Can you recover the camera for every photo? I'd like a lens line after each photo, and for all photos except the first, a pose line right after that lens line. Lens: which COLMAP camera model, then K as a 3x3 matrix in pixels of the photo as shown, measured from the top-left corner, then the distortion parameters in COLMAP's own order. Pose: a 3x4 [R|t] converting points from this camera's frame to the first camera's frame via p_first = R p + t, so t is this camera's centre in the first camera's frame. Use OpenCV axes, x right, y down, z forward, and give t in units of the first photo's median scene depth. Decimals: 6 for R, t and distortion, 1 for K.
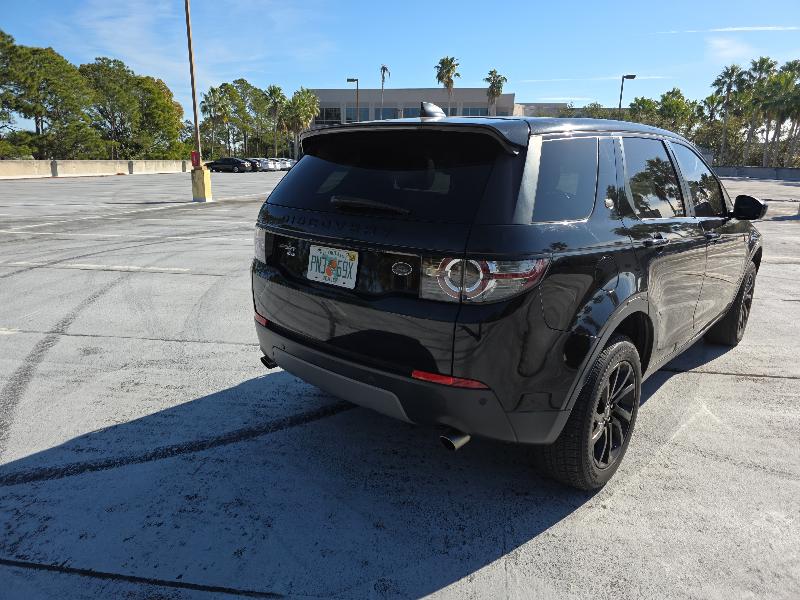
lens RADIAL K [[536.0, 0, 399.2], [0, 536.0, 302.9], [0, 0, 1]] dist [0.067021, -0.057798]
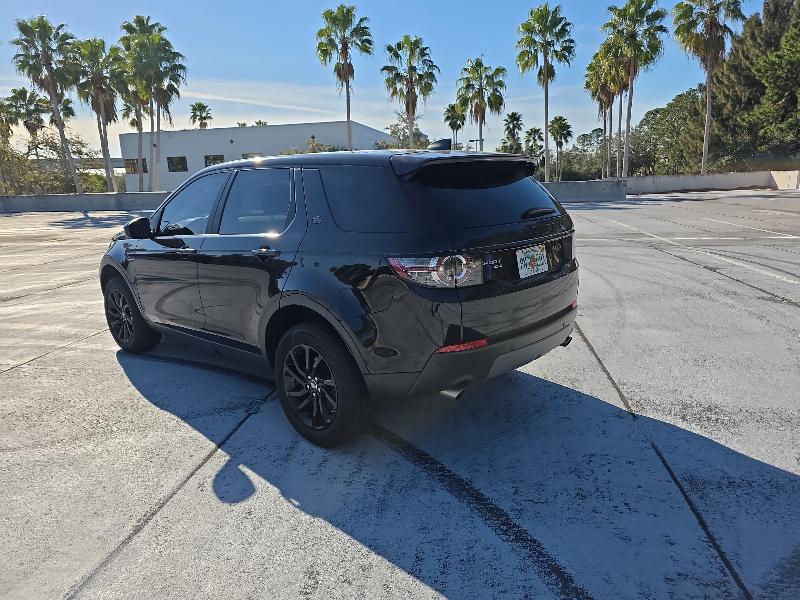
lens RADIAL K [[536.0, 0, 385.2], [0, 536.0, 298.1], [0, 0, 1]] dist [0.067021, -0.057798]
pose [[0.033285, -0.227537, 0.973200, -0.083571], [0.283609, 0.935863, 0.209107, -0.021000], [-0.958362, 0.269048, 0.095682, 0.072256]]
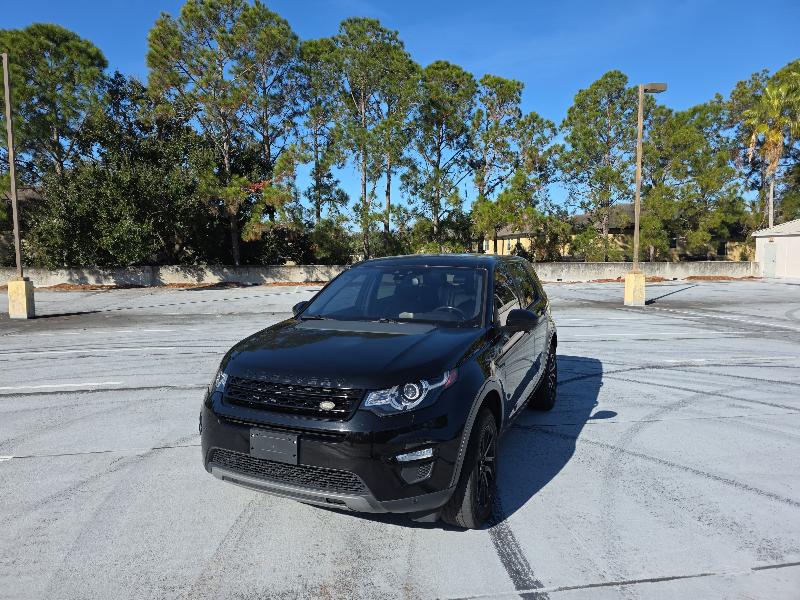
lens RADIAL K [[536.2, 0, 388.3], [0, 536.2, 301.3], [0, 0, 1]] dist [0.070271, -0.061894]
pose [[-0.956513, 0.016355, -0.291232, 0.076911], [-0.080666, 0.944657, 0.317988, -0.059244], [0.280315, 0.327652, -0.902257, 0.209884]]
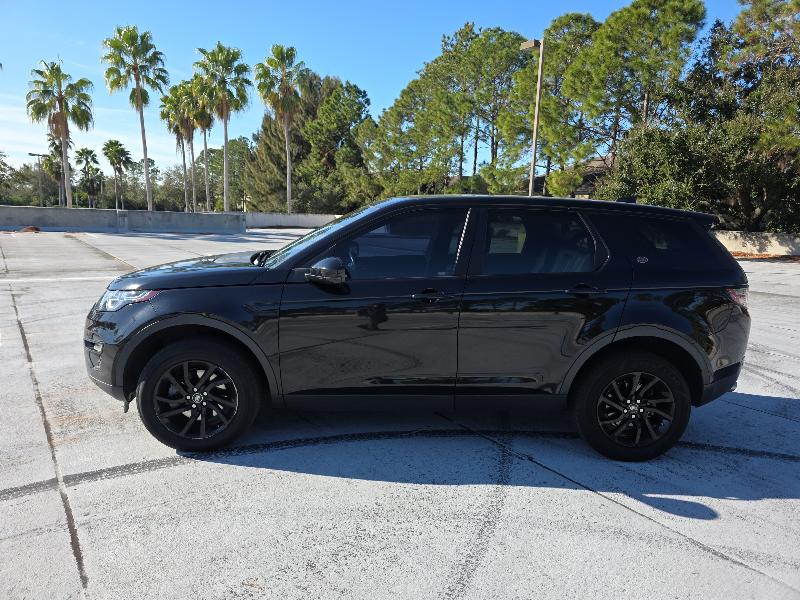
lens RADIAL K [[536.0, 0, 397.0], [0, 536.0, 295.4], [0, 0, 1]] dist [0.067021, -0.057798]
pose [[-0.699192, -0.148348, 0.699373, -0.041908], [0.134557, 0.933447, 0.332522, -0.047606], [-0.702157, 0.326603, -0.632698, 0.171473]]
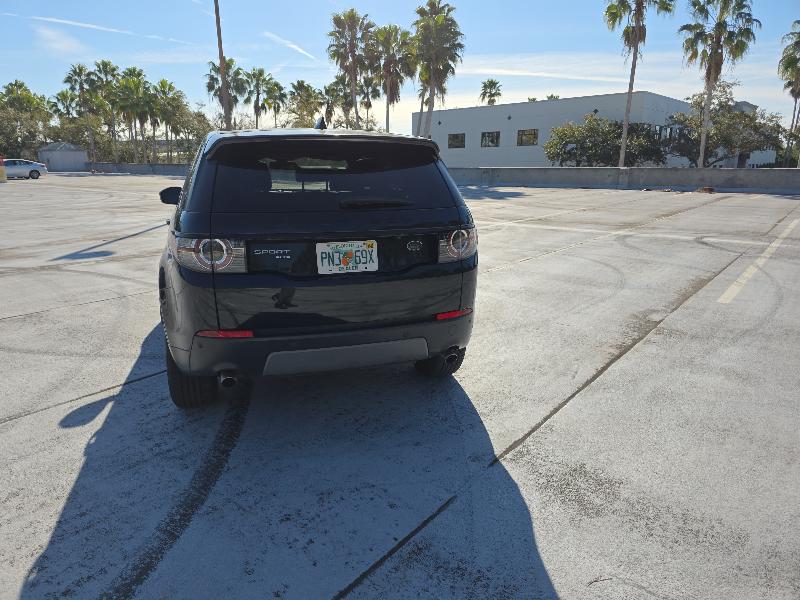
lens RADIAL K [[536.0, 0, 387.2], [0, 536.0, 301.0], [0, 0, 1]] dist [0.067021, -0.057798]
pose [[0.519096, -0.226838, 0.824065, -0.061982], [0.224536, 0.966468, 0.124596, -0.005942], [-0.824696, 0.120354, 0.552623, 0.017051]]
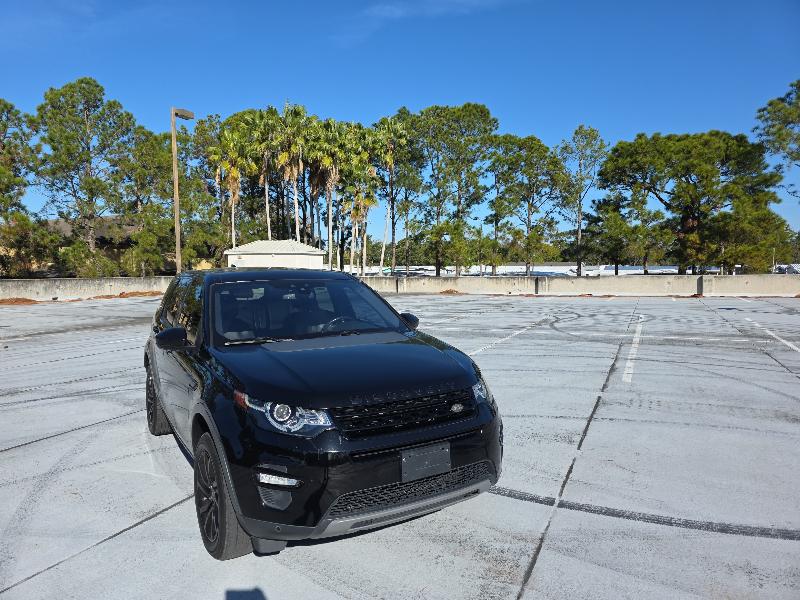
lens RADIAL K [[536.2, 0, 390.2], [0, 536.2, 298.4], [0, 0, 1]] dist [0.070271, -0.061894]
pose [[-0.305850, 0.045852, -0.950975, 0.140376], [-0.234446, 0.964455, 0.121904, -0.044498], [0.922763, 0.260237, -0.284229, 0.155332]]
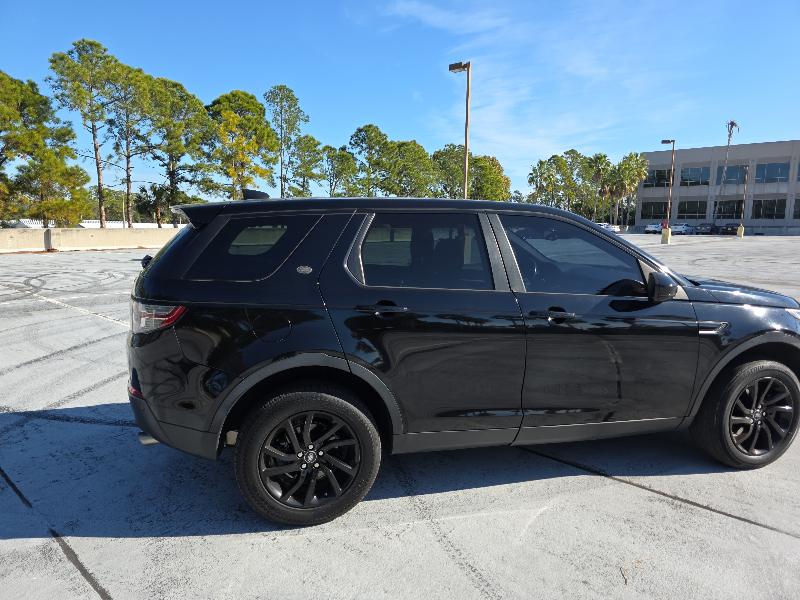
lens RADIAL K [[536.0, 0, 401.7], [0, 536.0, 296.9], [0, 0, 1]] dist [0.067021, -0.057798]
pose [[0.831109, 0.069769, -0.551716, 0.071876], [-0.138401, 0.986834, -0.083695, -0.003392], [0.538612, 0.145917, 0.829822, 0.009139]]
